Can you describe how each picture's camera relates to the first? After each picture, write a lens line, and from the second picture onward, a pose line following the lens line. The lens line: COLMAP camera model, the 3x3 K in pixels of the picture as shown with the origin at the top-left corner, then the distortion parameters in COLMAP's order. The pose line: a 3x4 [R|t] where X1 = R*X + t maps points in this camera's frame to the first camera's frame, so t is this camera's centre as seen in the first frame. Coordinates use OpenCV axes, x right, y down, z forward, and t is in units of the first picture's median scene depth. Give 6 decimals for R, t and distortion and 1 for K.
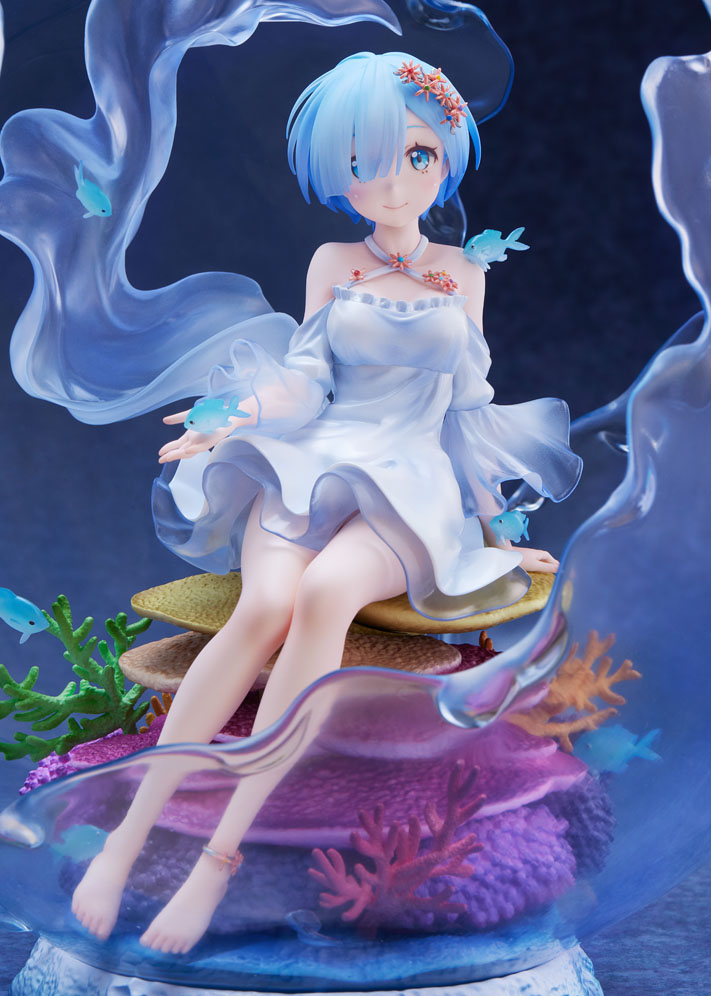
lens RADIAL K [[4429.3, 0, 355.3], [0, 4429.3, 497.1], [0, 0, 1]] dist [-0.375943, 0.000000]
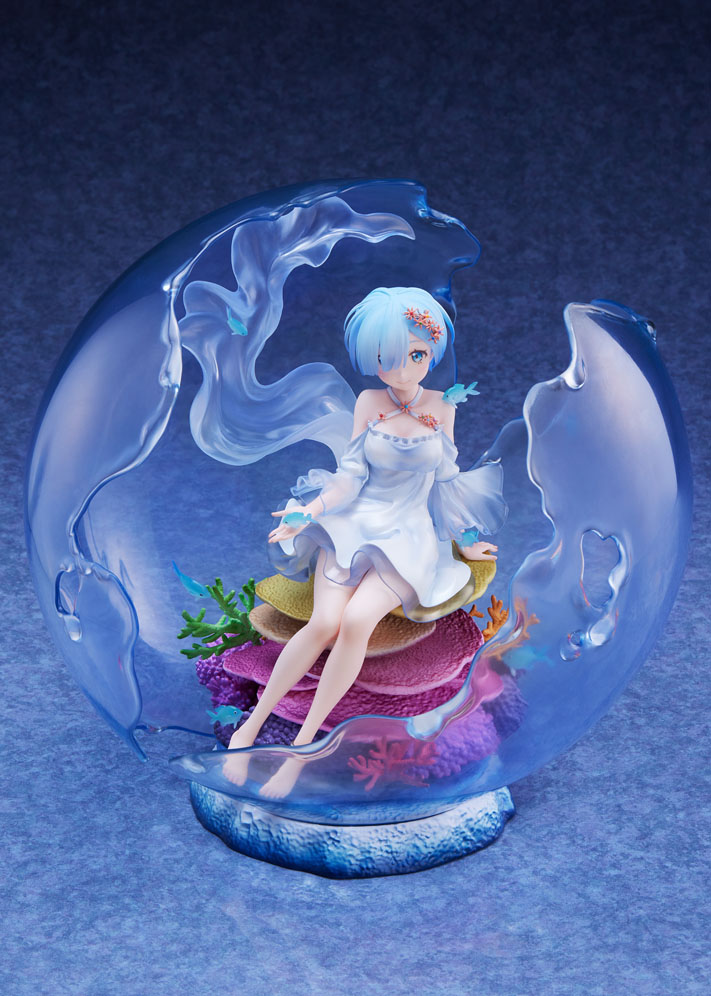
lens RADIAL K [[4429.3, 0, 356.6], [0, 4429.3, 498.6], [0, 0, 1]] dist [-0.375943, 0.000000]
pose [[0.998593, 0.022400, -0.048065, 0.077532], [-0.007100, 0.954717, 0.297431, -0.553968], [0.052551, -0.296671, 0.953533, -0.724526]]
